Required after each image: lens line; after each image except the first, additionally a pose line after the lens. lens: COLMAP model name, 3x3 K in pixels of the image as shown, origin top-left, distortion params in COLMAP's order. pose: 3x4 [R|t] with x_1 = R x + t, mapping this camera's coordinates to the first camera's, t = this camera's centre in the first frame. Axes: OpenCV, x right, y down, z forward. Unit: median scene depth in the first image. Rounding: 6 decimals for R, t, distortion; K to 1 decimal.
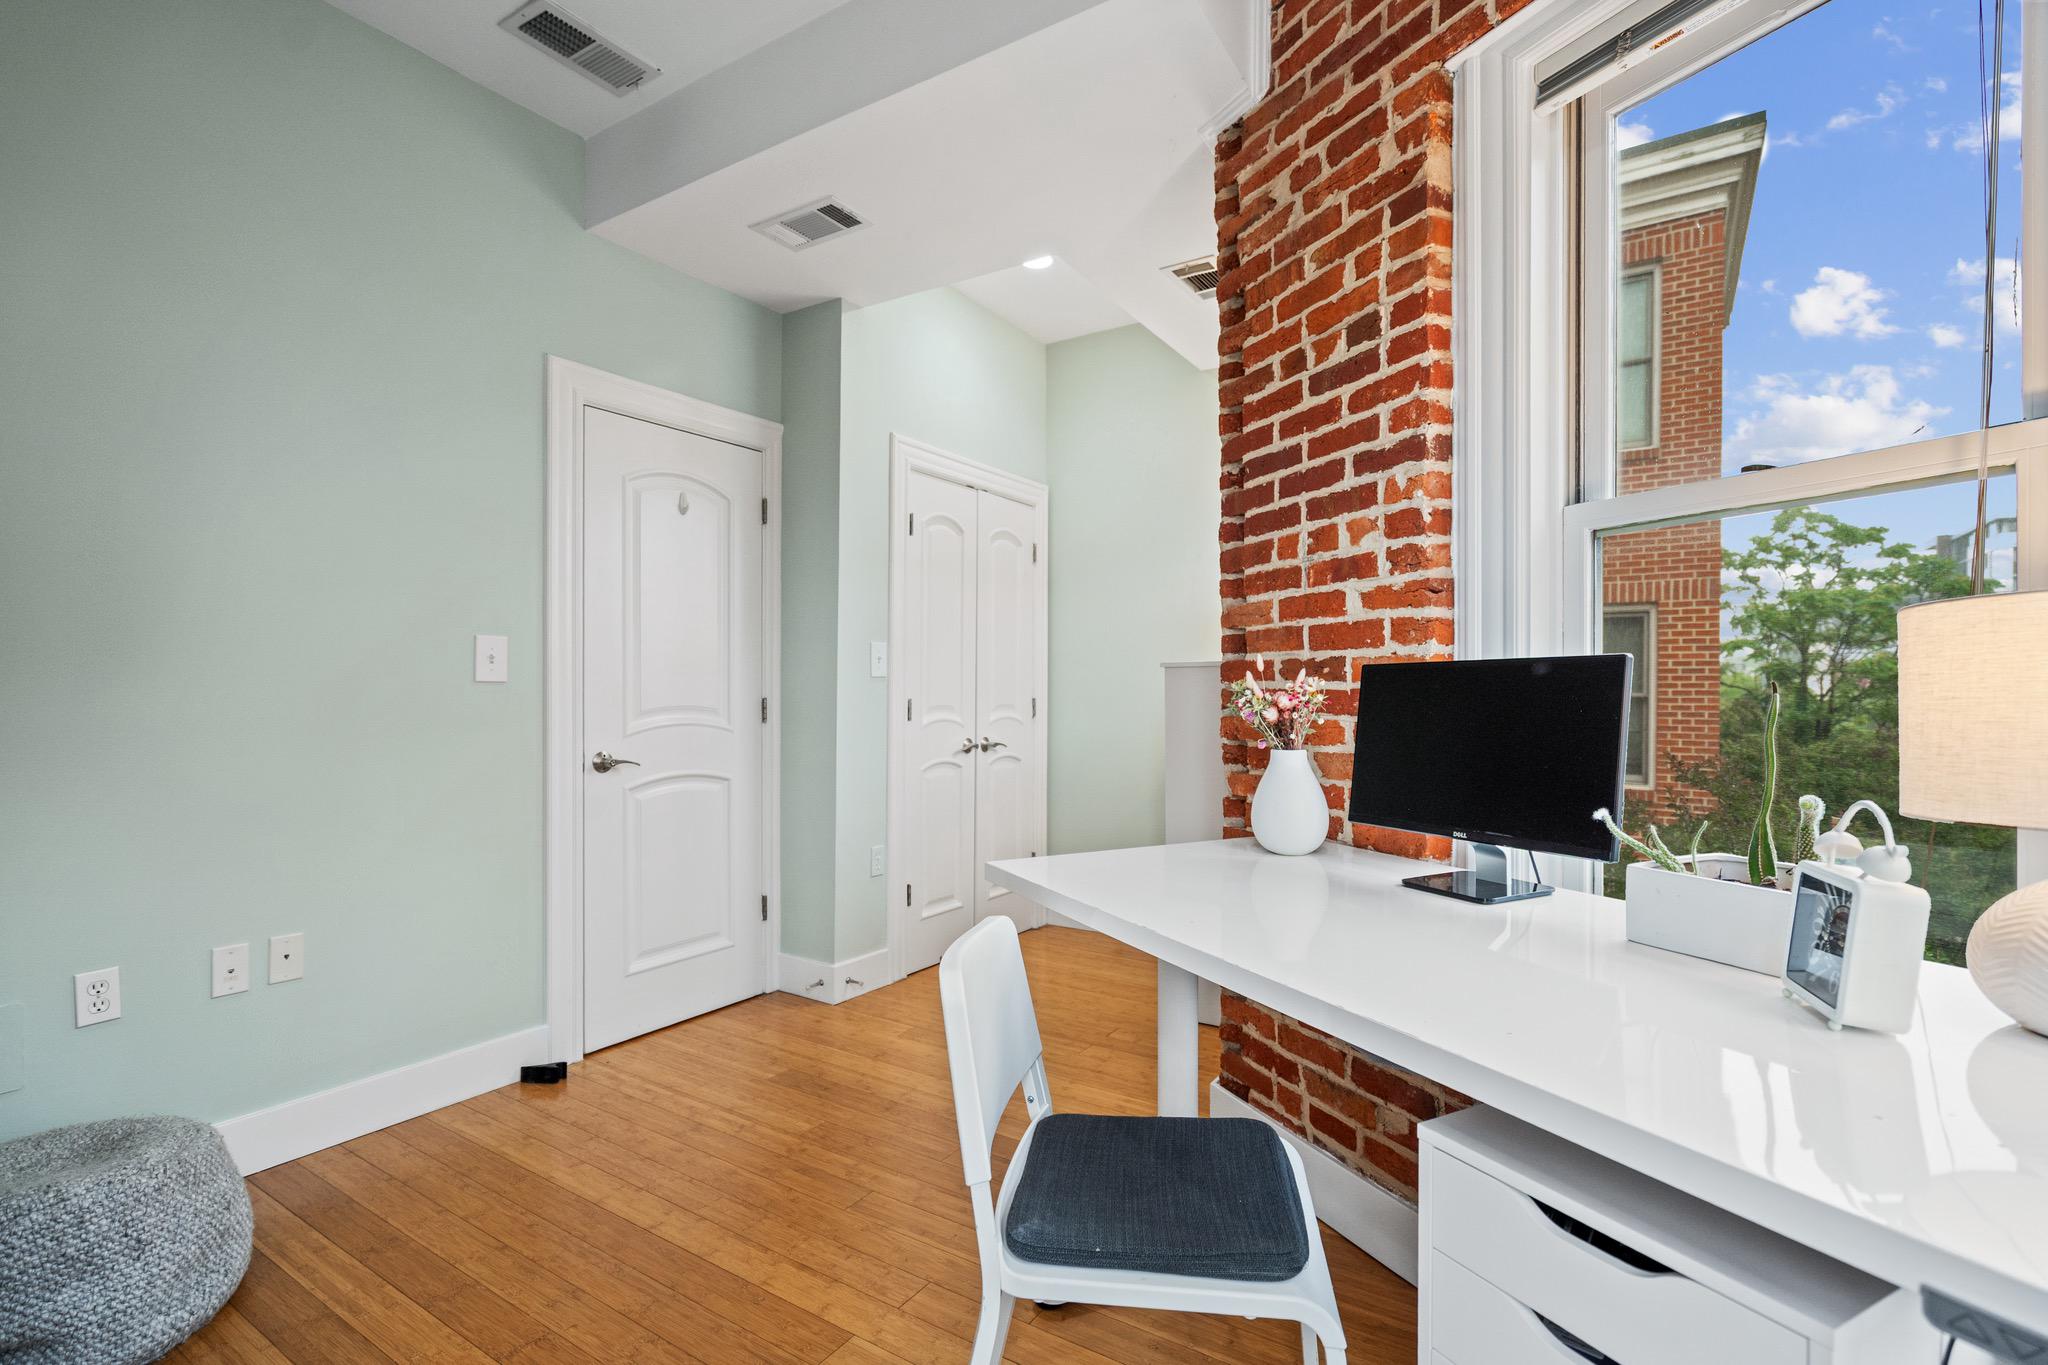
lens RADIAL K [[952.6, 0, 1024.0], [0, 952.6, 682.5], [0, 0, 1]] dist [-0.000509, 0.000251]
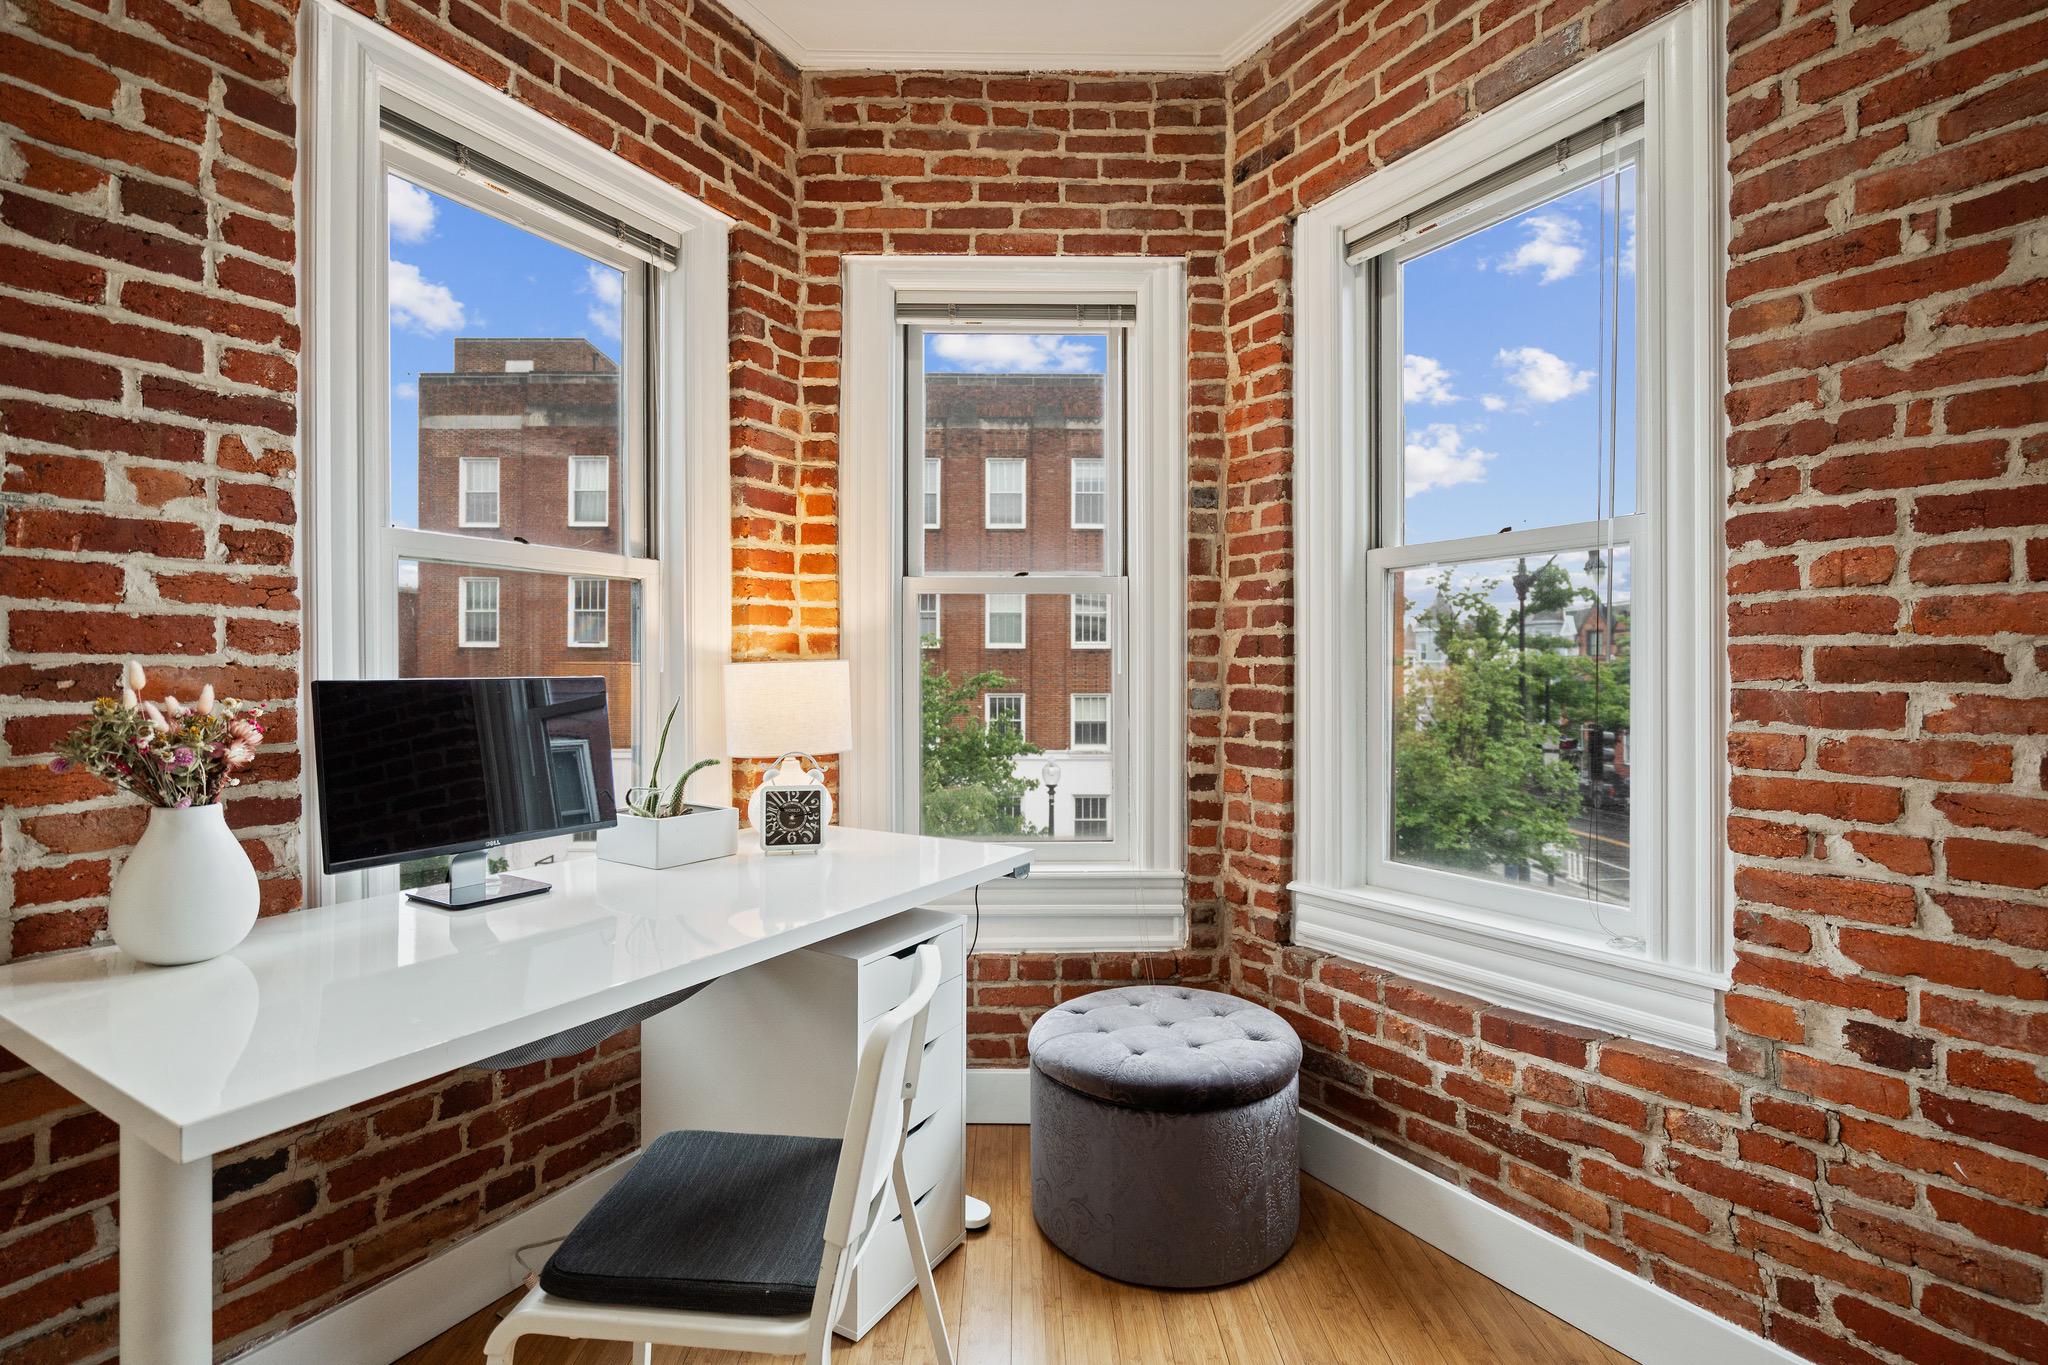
lens RADIAL K [[939.0, 0, 1027.8], [0, 939.0, 676.2], [0, 0, 1]] dist [-0.005154, 0.001886]
pose [[-0.556733, -0.001160, 0.830691, -0.569593], [-0.002128, 0.999998, -0.000030, -0.020421], [-0.830689, -0.001784, -0.556734, 0.834180]]
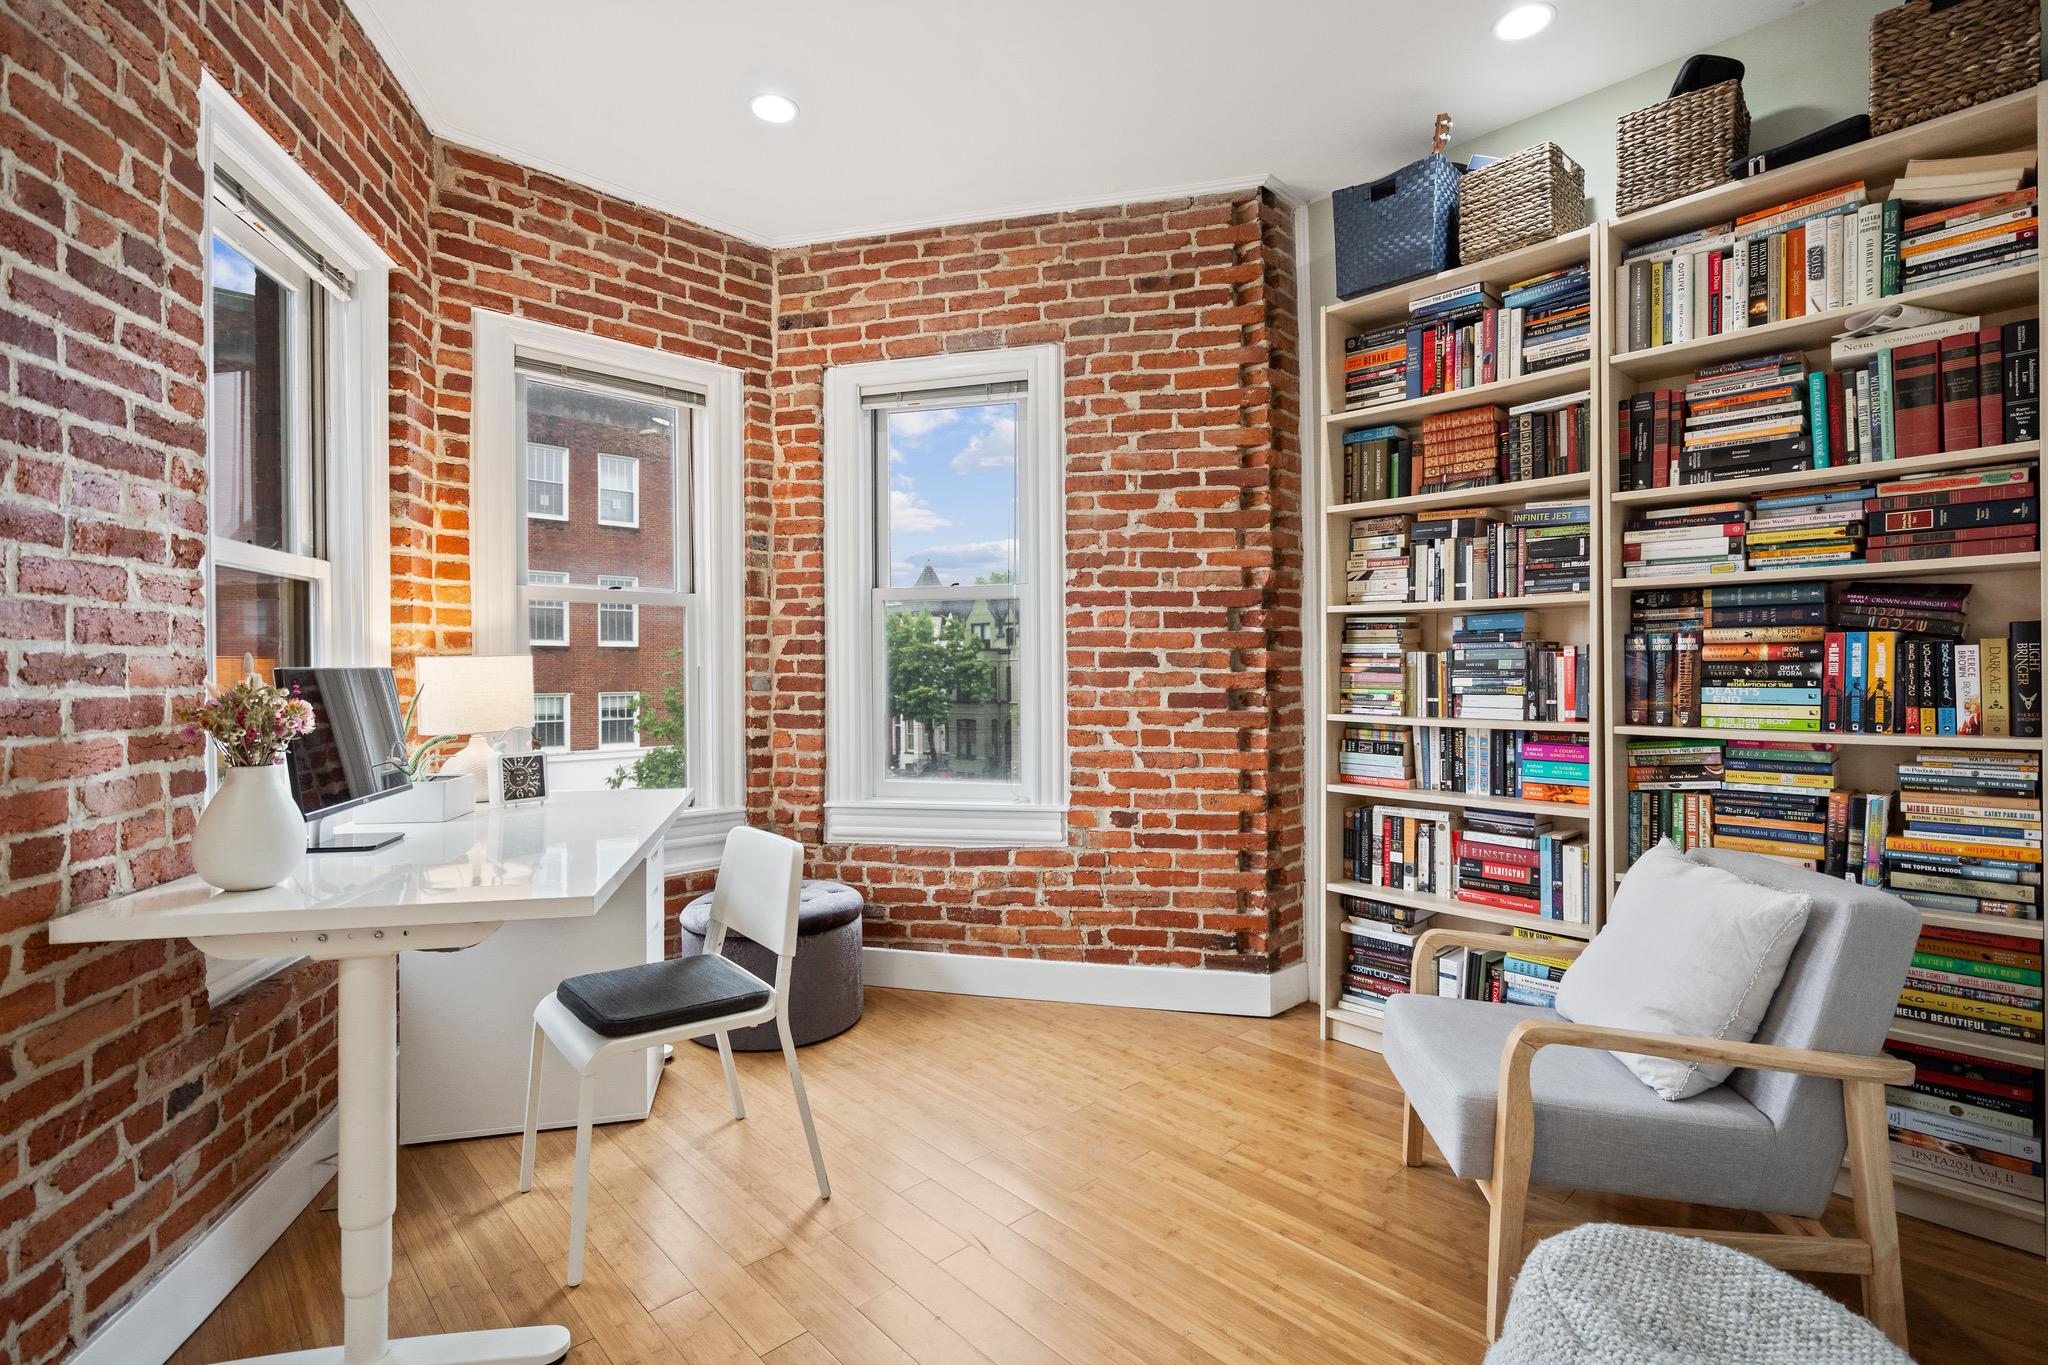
lens RADIAL K [[939.0, 0, 1027.8], [0, 939.0, 676.2], [0, 0, 1]] dist [-0.005154, 0.001886]
pose [[-0.975211, 0.004305, 0.221237, -0.552062], [0.005202, 0.999980, 0.003472, -0.008114], [-0.221218, 0.004537, -0.975214, 1.584988]]
